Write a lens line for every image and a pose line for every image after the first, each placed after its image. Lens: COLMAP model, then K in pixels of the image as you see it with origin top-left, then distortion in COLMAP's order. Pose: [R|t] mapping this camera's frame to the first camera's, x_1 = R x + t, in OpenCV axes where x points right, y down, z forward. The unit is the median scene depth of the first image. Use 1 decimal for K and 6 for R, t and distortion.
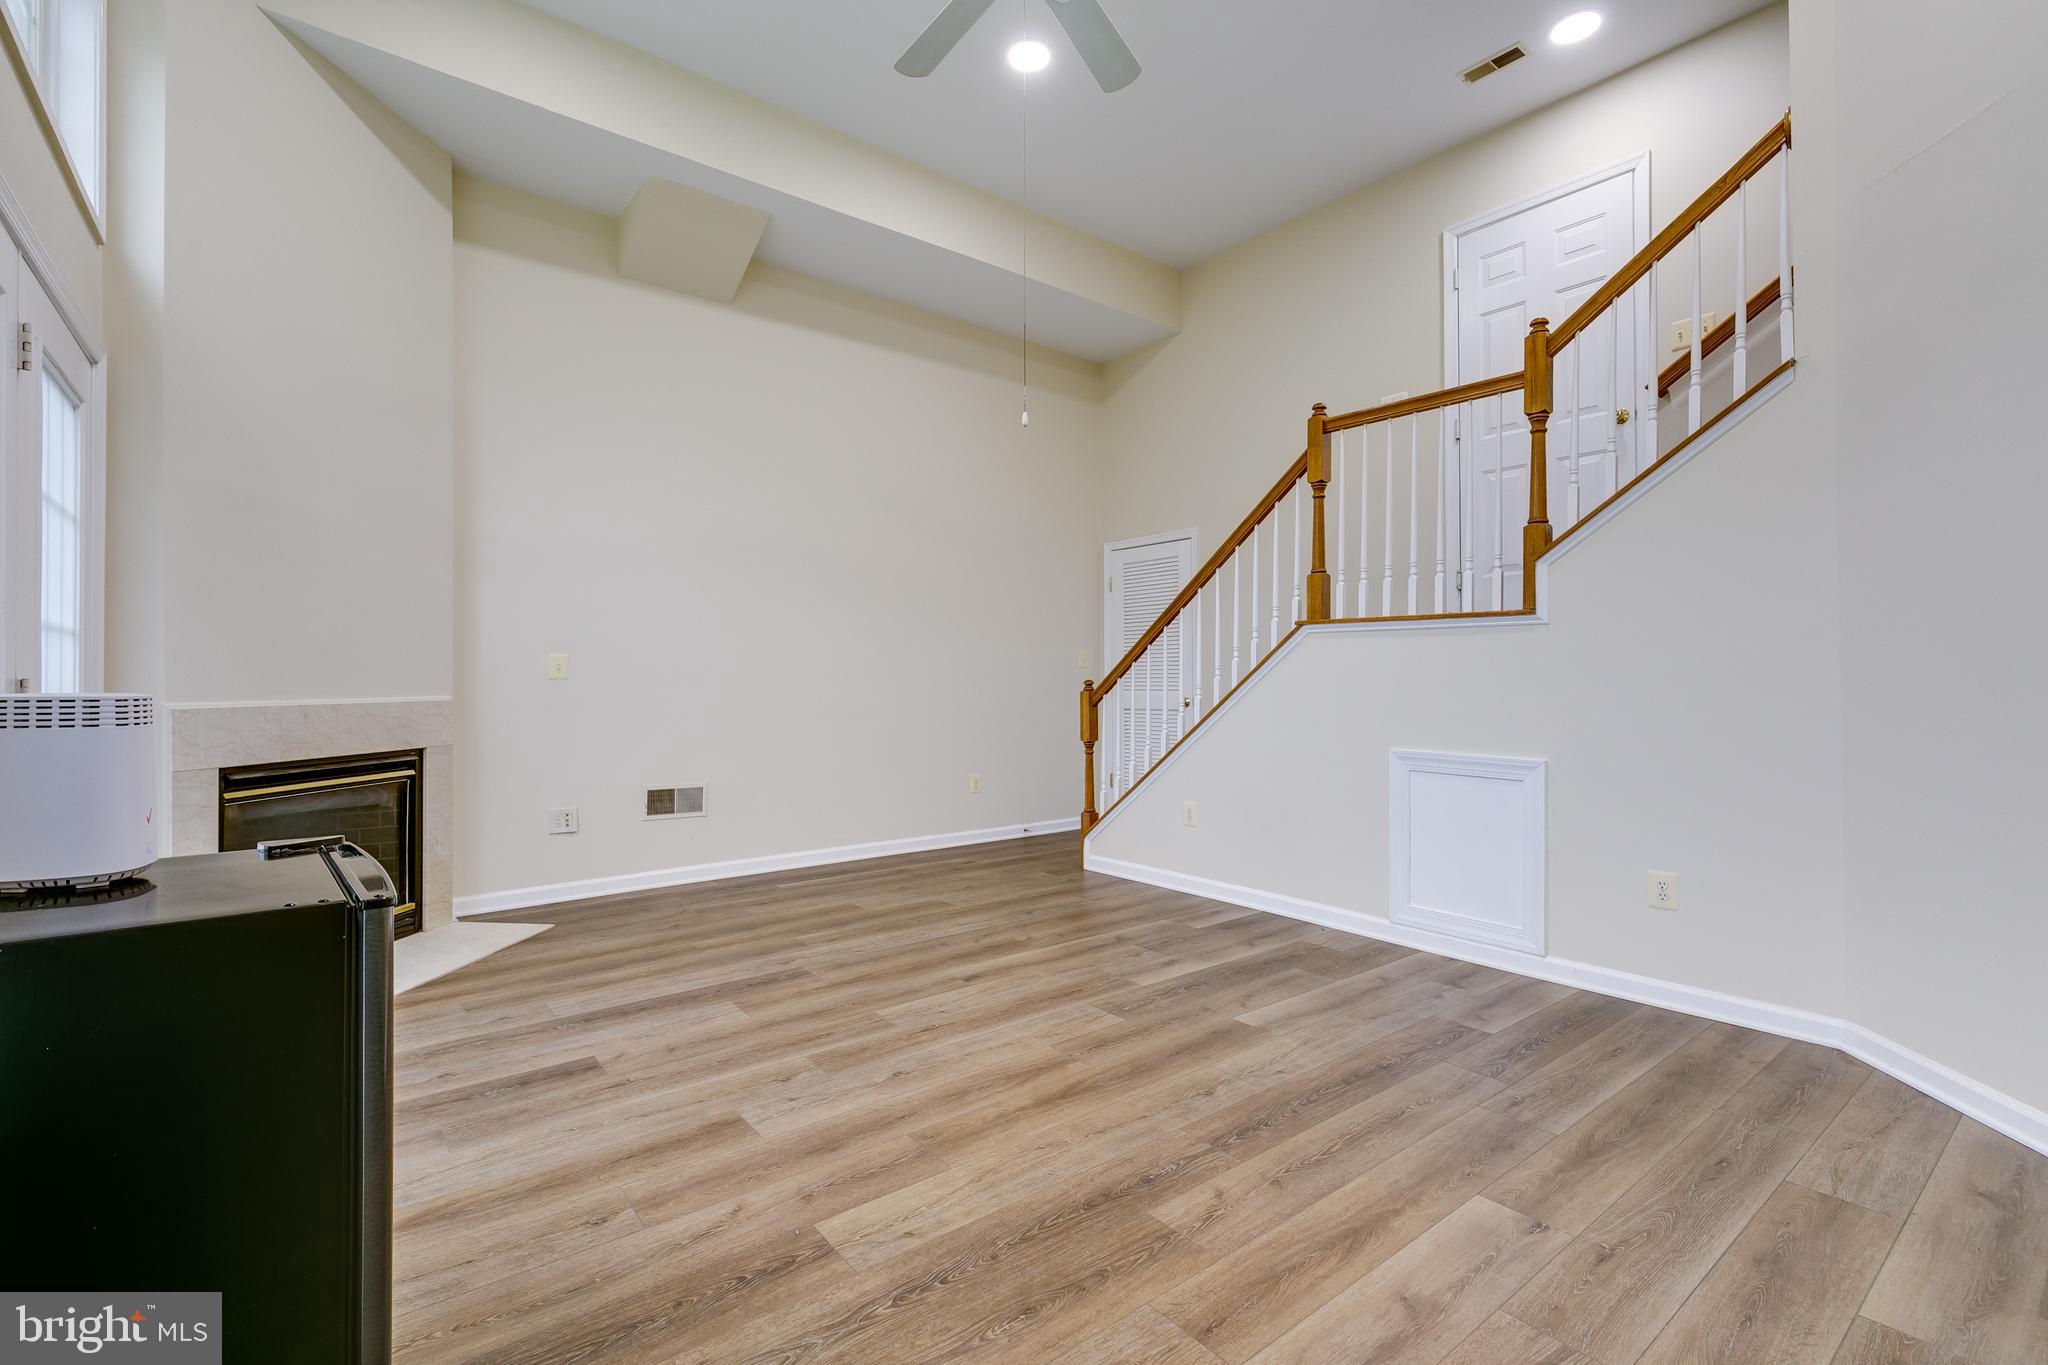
lens RADIAL K [[913.5, 0, 1047.2], [0, 913.5, 674.7], [0, 0, 1]] dist [0.006082, -0.001560]
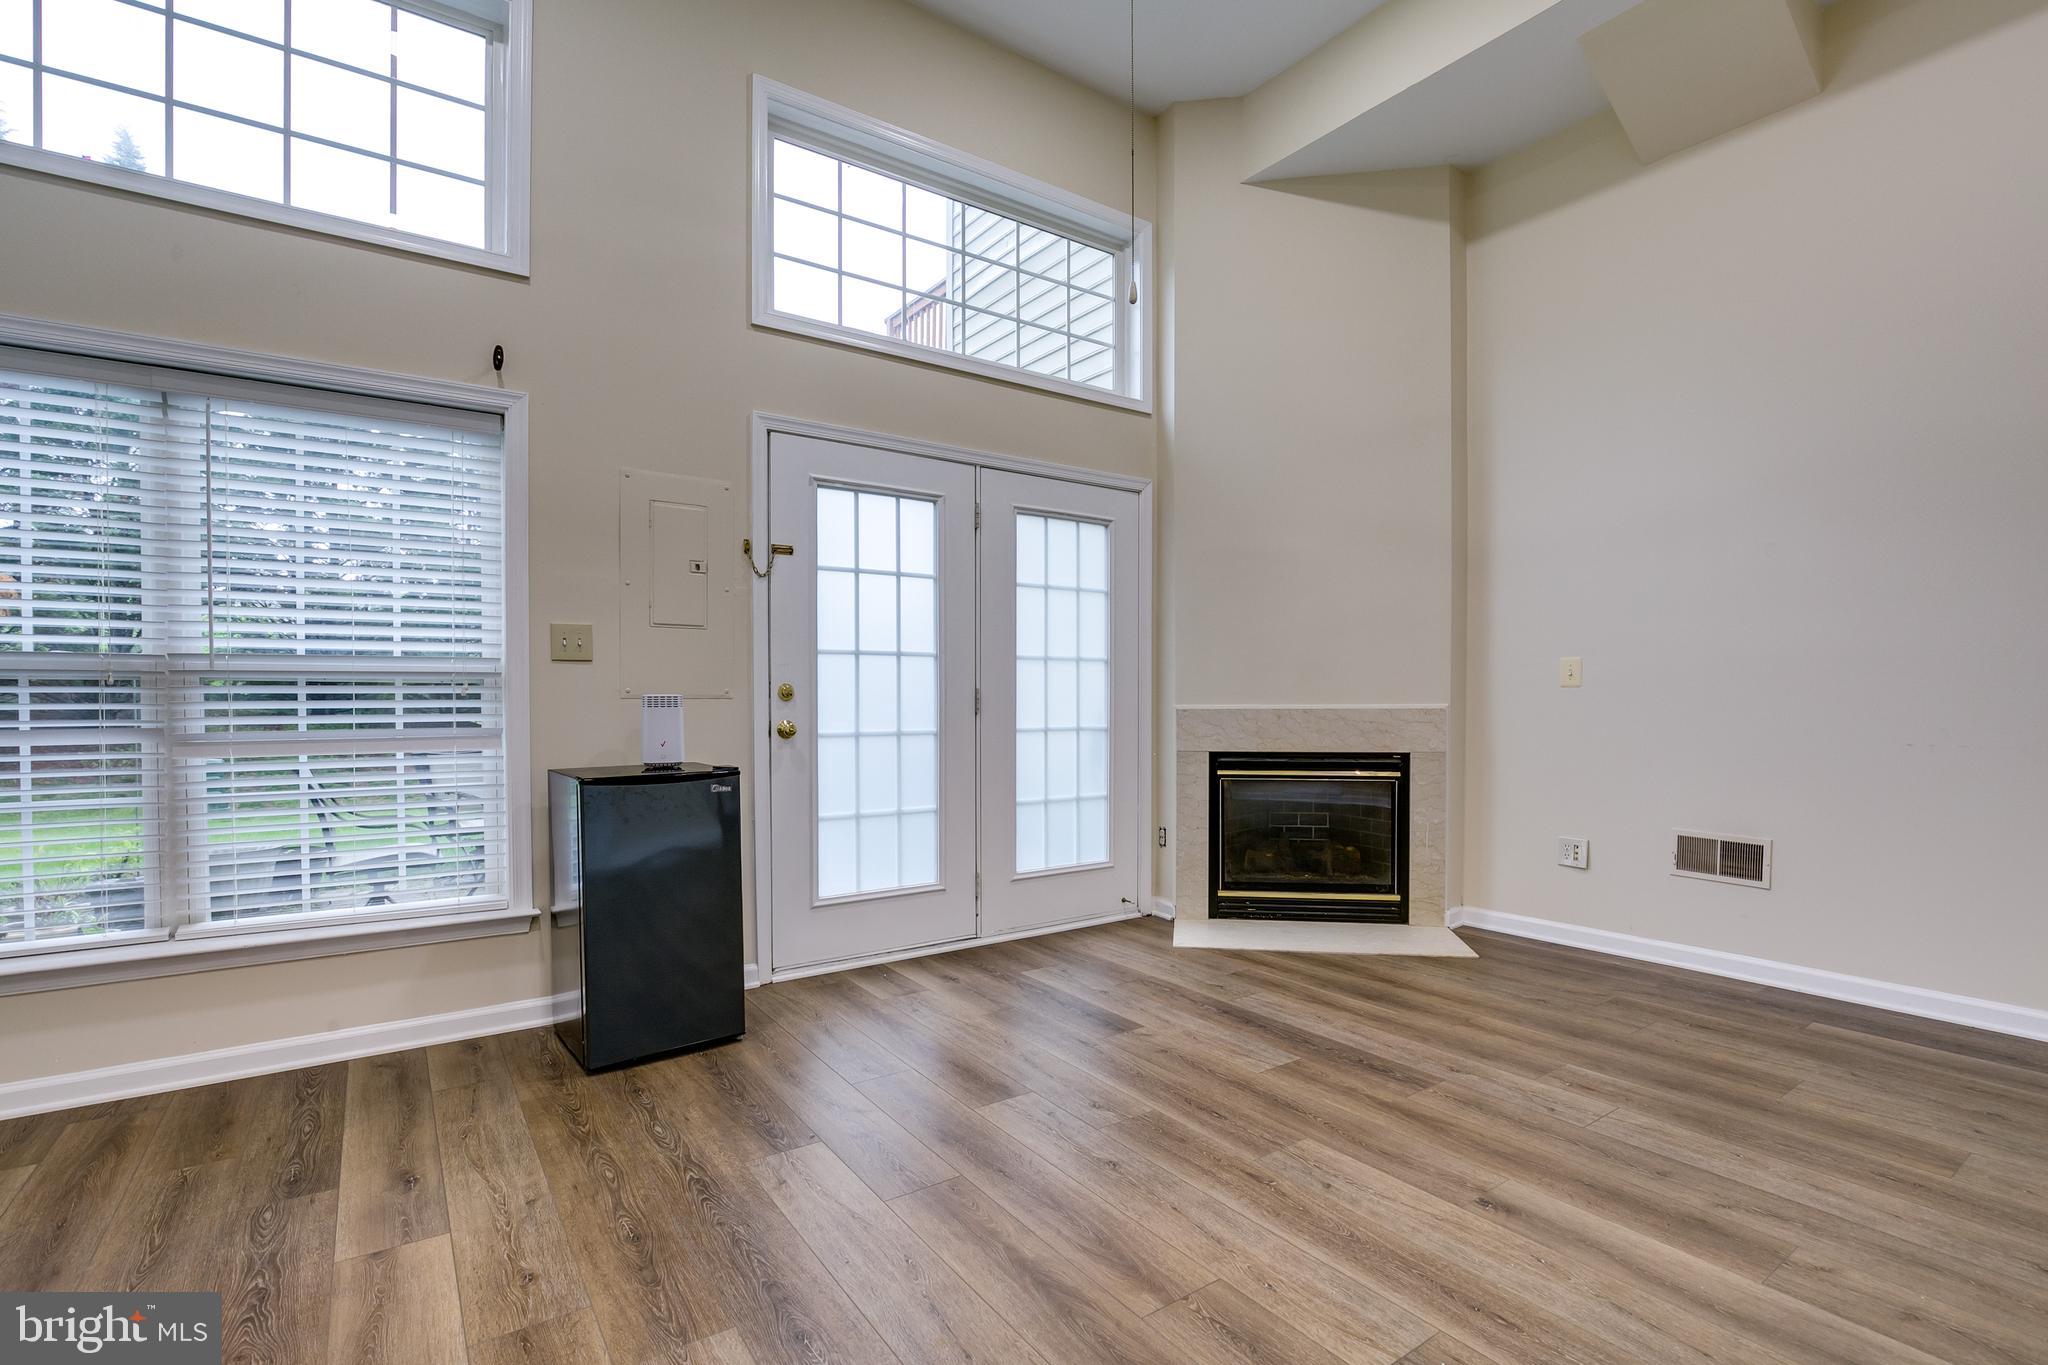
lens RADIAL K [[963.6, 0, 1033.6], [0, 963.6, 700.5], [0, 0, 1]] dist [-0.001125, -0.001902]
pose [[-0.068862, 0.011009, -0.997565, 0.540198], [0.008985, 0.999905, 0.010414, 0.005479], [0.997586, -0.008246, -0.068954, 0.758164]]
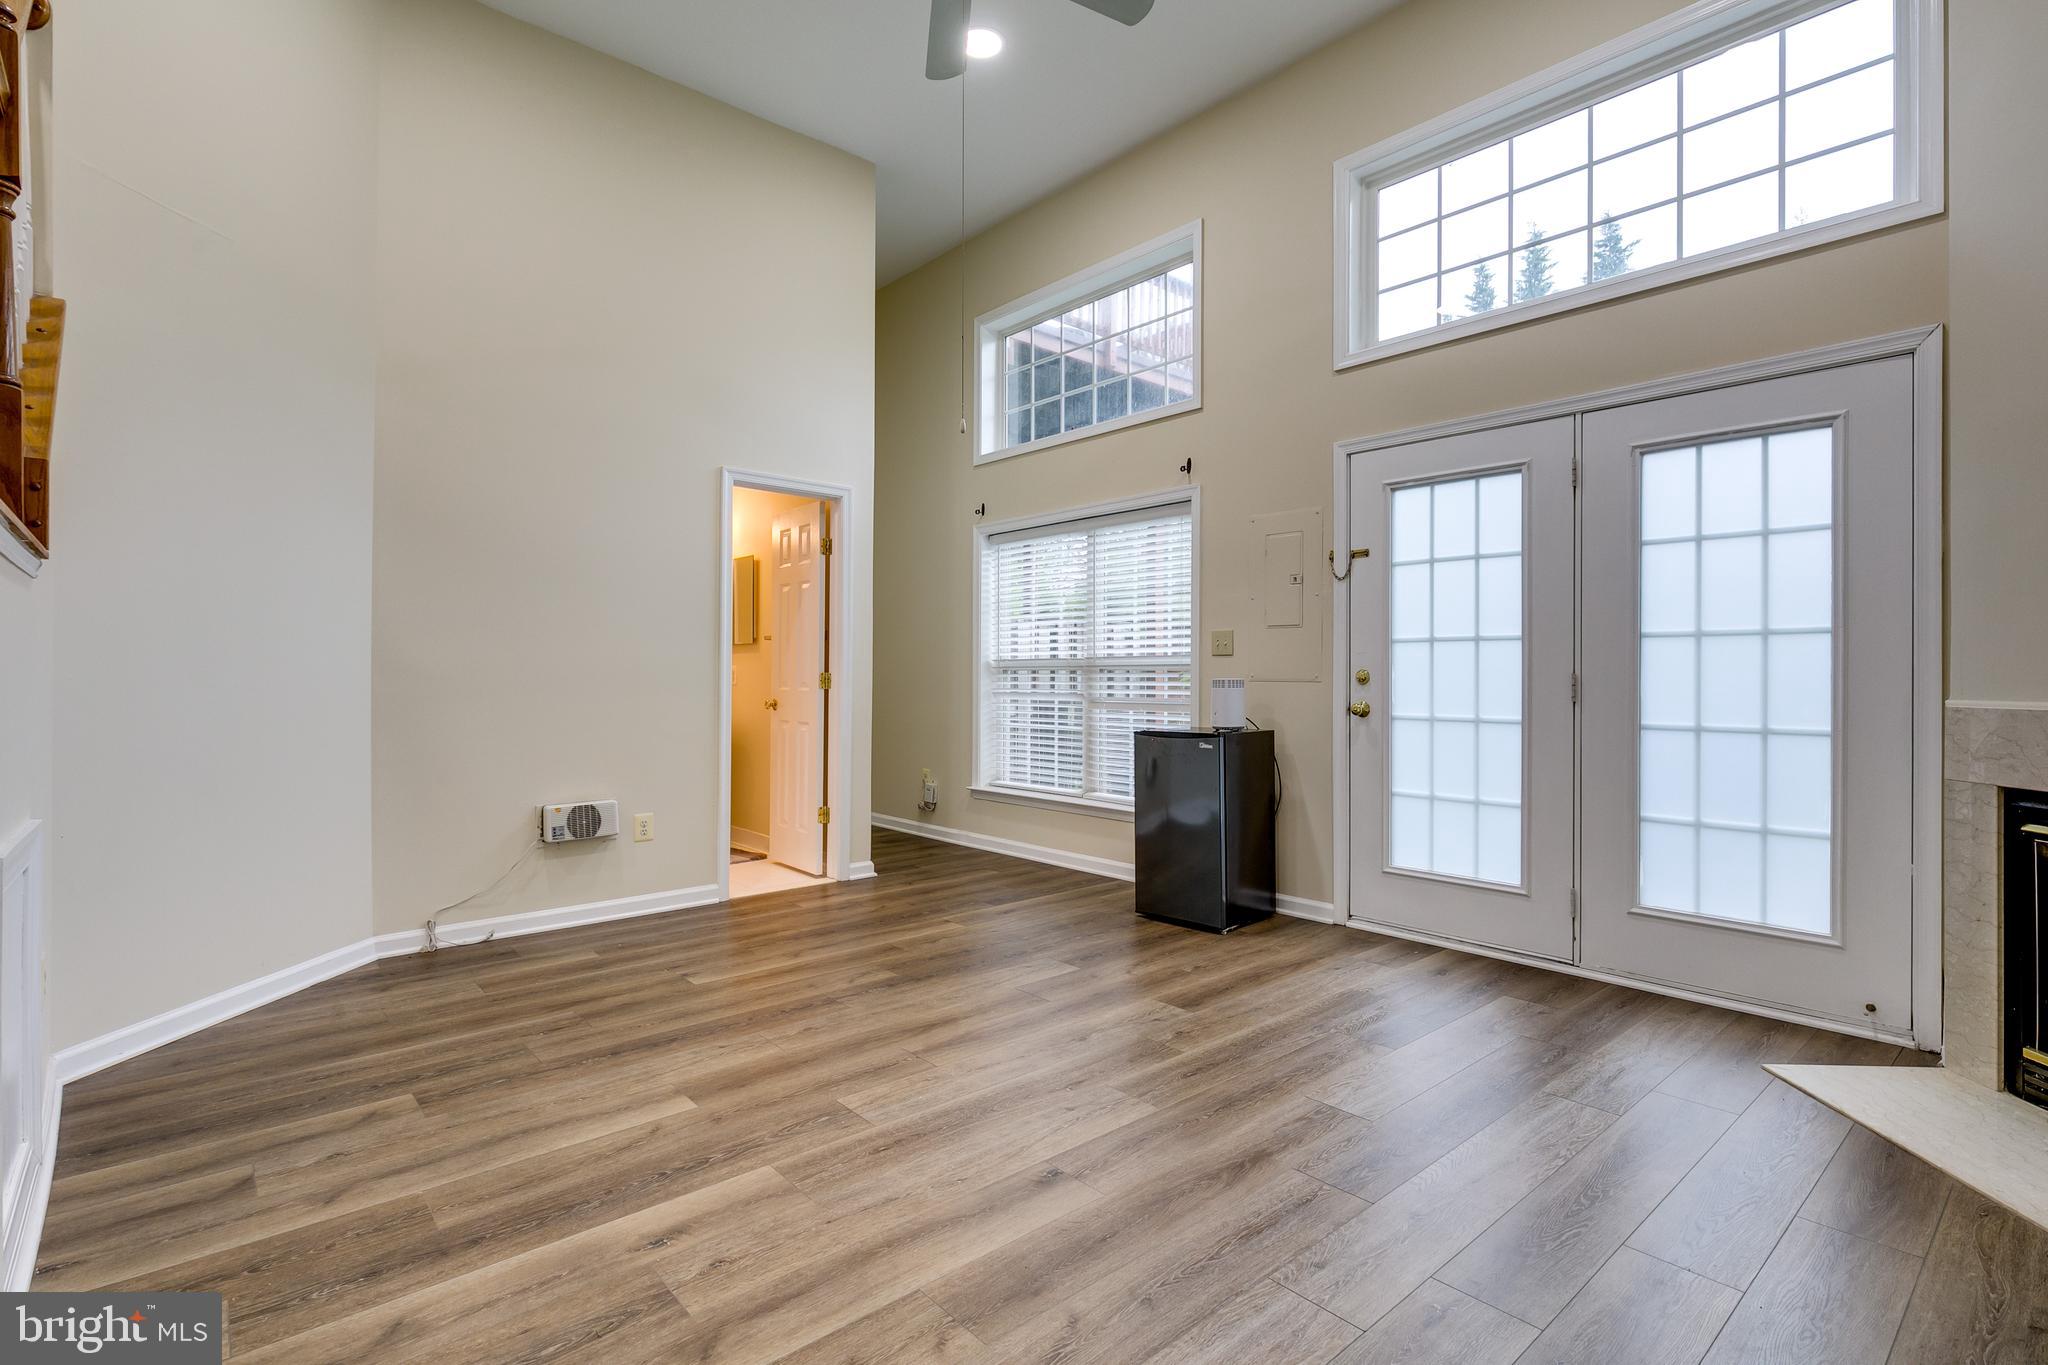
lens RADIAL K [[963.6, 0, 1025.0], [0, 963.6, 680.2], [0, 0, 1]] dist [-0.001125, -0.001902]
pose [[-0.999713, 0.001744, -0.023906, -0.052954], [0.001802, 0.999996, -0.002388, 0.010788], [0.023902, -0.002430, -0.999711, 1.633743]]
